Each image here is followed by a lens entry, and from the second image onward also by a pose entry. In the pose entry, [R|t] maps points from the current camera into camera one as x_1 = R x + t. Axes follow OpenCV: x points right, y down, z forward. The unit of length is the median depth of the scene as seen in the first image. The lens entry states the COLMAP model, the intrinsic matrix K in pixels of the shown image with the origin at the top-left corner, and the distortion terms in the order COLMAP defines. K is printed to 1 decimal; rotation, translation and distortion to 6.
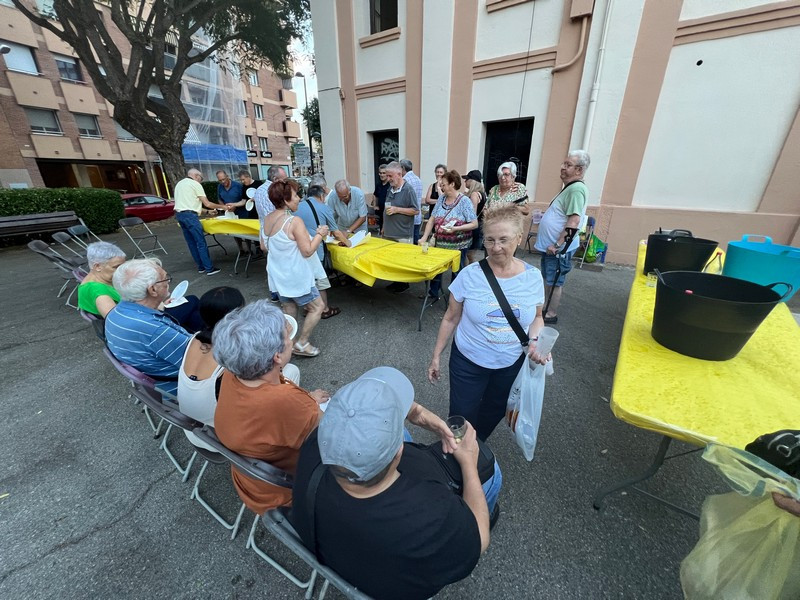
lens RADIAL K [[315.4, 0, 399.7], [0, 315.4, 301.8], [0, 0, 1]] dist [-0.001647, -0.000095]
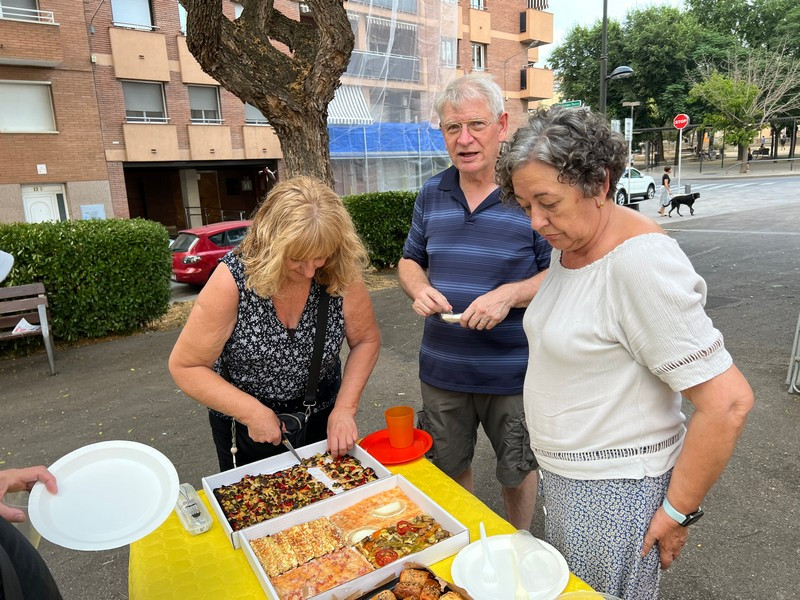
lens RADIAL K [[614.0, 0, 398.3], [0, 614.0, 302.6], [0, 0, 1]] dist [0.043065, -0.039358]
pose [[0.886965, 0.051773, -0.458926, -0.089496], [-0.130236, 0.981407, -0.140991, -0.057670], [0.443094, 0.184823, 0.877216, 0.146731]]
